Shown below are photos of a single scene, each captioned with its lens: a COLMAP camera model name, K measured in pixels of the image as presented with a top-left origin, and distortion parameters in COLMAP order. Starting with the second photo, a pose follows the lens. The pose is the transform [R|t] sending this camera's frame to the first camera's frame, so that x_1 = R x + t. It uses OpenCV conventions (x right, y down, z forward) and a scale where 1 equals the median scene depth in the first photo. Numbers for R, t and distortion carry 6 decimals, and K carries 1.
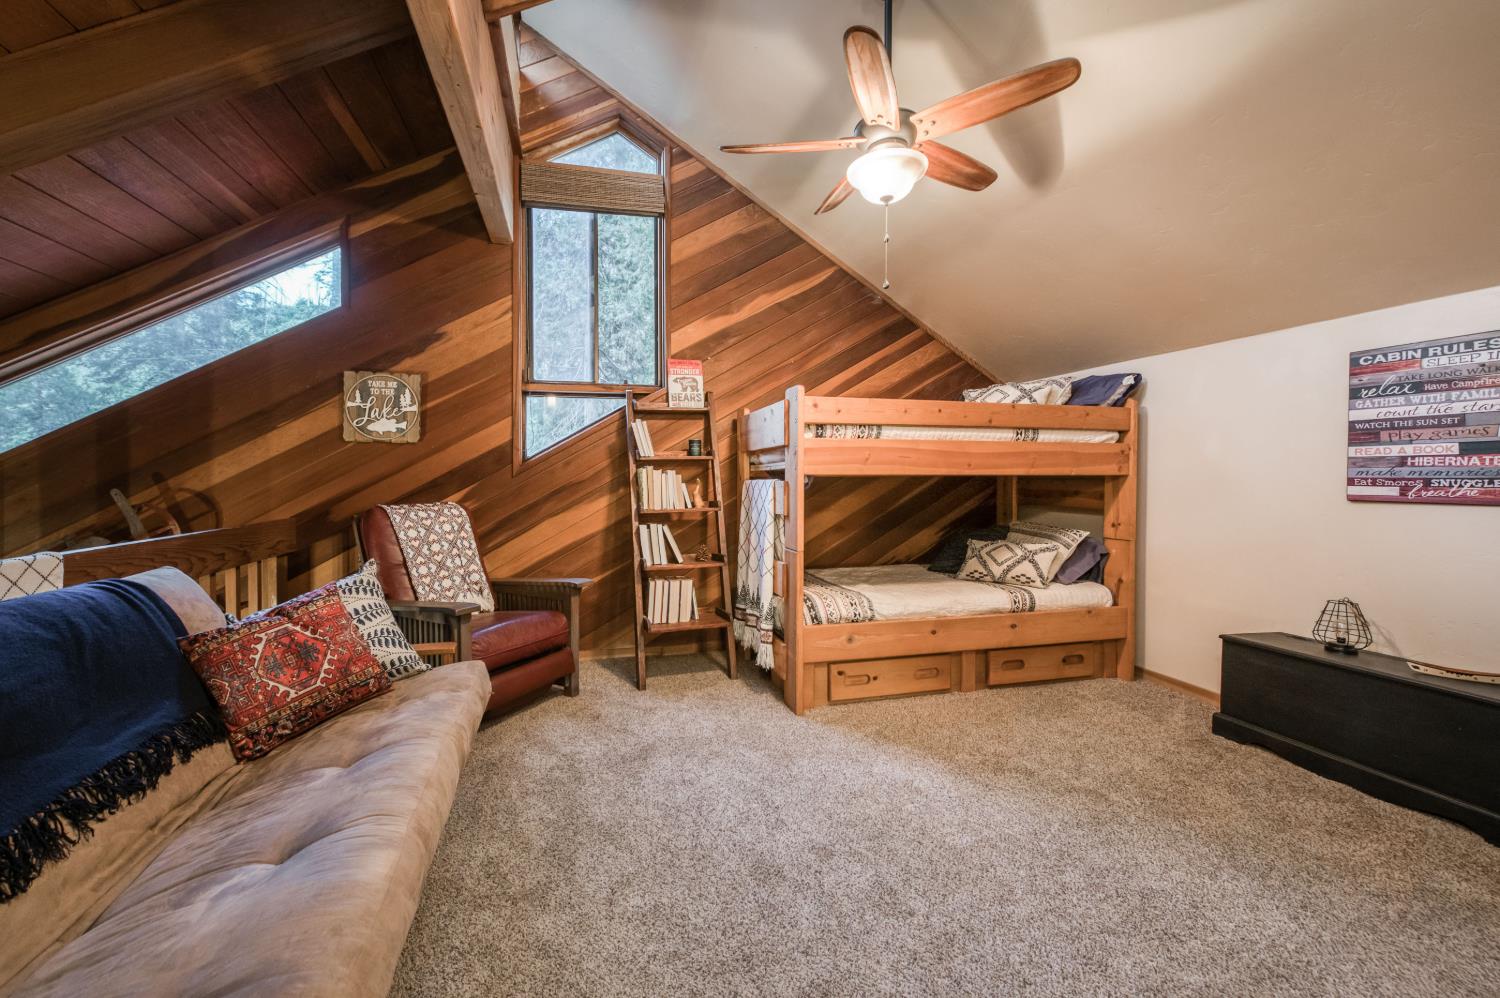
lens RADIAL K [[599.9, 0, 752.9], [0, 599.9, 508.9], [0, 0, 1]] dist [0.002299, -0.000269]
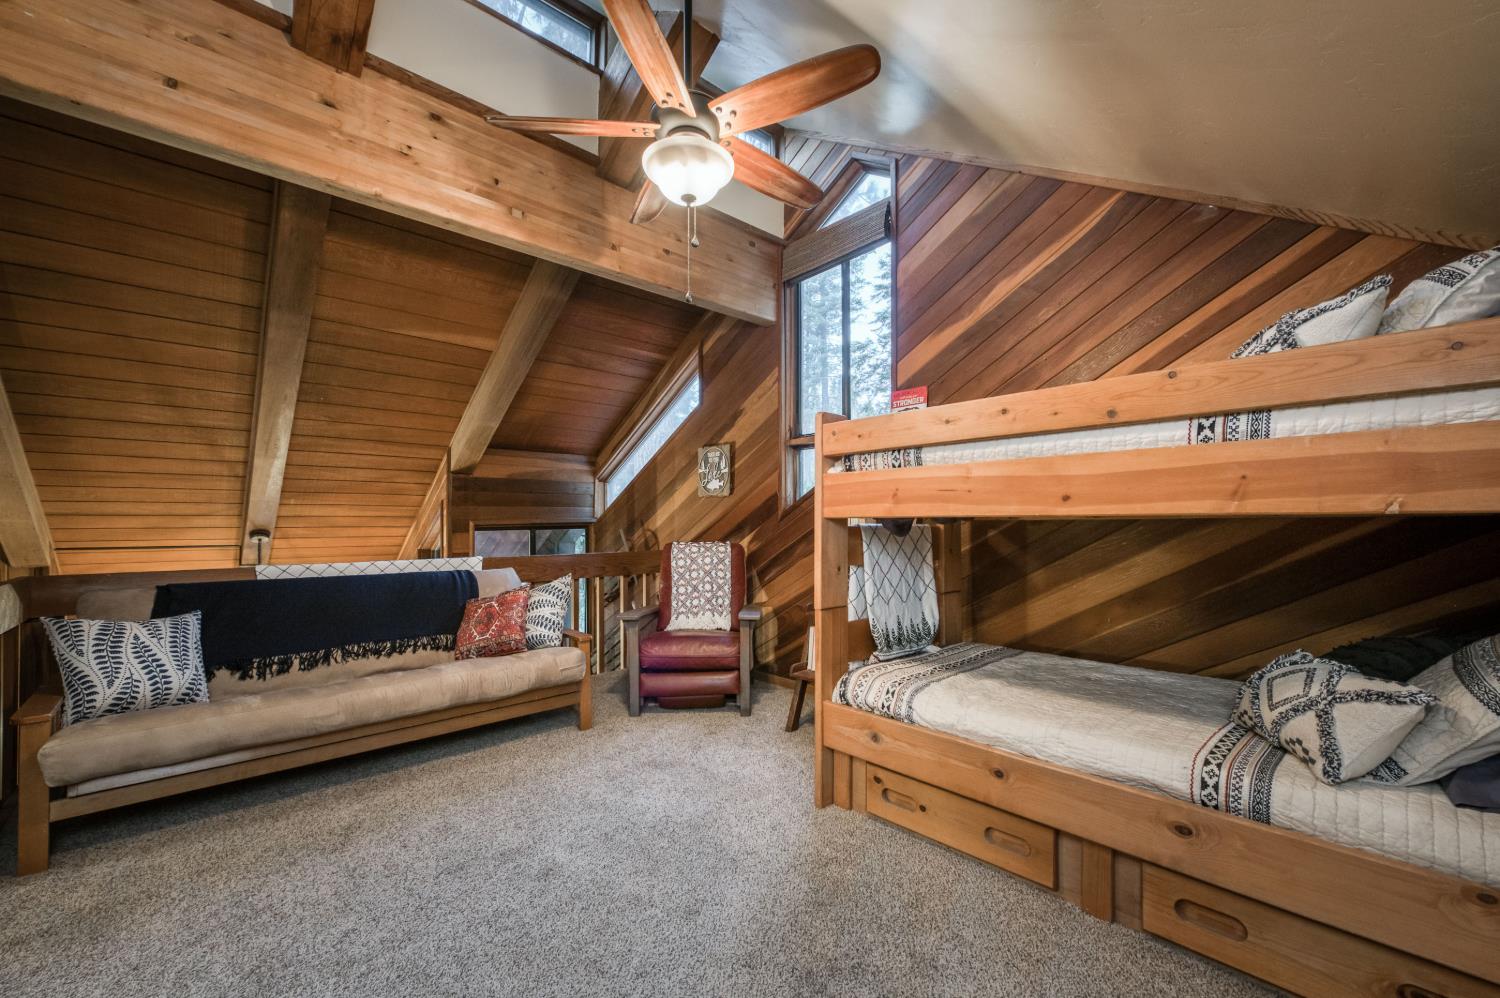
lens RADIAL K [[610.8, 0, 748.1], [0, 610.8, 544.4], [0, 0, 1]] dist [-0.009937, -0.000156]
pose [[0.454817, 0.030516, -0.890062, 0.907836], [-0.043007, 0.998999, 0.012275, -0.030554], [0.889546, 0.032696, 0.455675, 0.600956]]
